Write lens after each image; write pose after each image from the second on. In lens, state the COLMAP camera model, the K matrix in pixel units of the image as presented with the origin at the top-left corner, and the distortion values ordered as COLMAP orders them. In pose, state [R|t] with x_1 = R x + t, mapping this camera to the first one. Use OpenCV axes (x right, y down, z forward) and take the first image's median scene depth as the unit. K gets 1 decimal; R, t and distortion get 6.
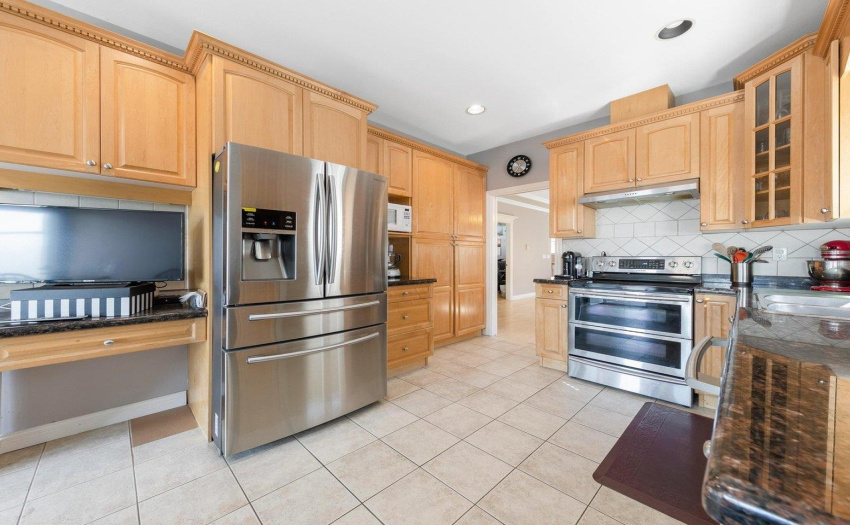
lens RADIAL K [[321.6, 0, 425.0], [0, 321.6, 262.5], [0, 0, 1]] dist [-0.000075, -0.000066]
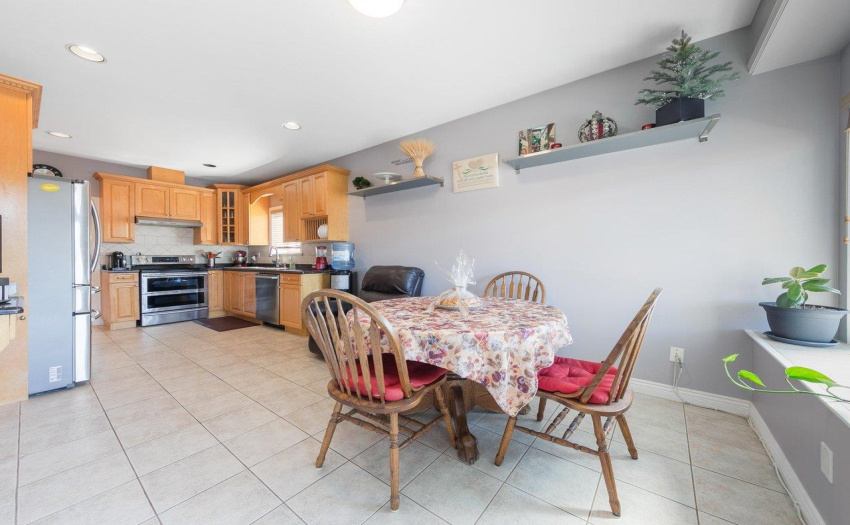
lens RADIAL K [[304.9, 0, 423.2], [0, 304.9, 259.1], [0, 0, 1]] dist [0.005668, 0.000133]
pose [[-0.131802, -0.003329, 0.991270, -1.515925], [0.015230, 0.999870, 0.005383, 0.018465], [-0.991159, 0.015806, -0.131734, -0.273268]]
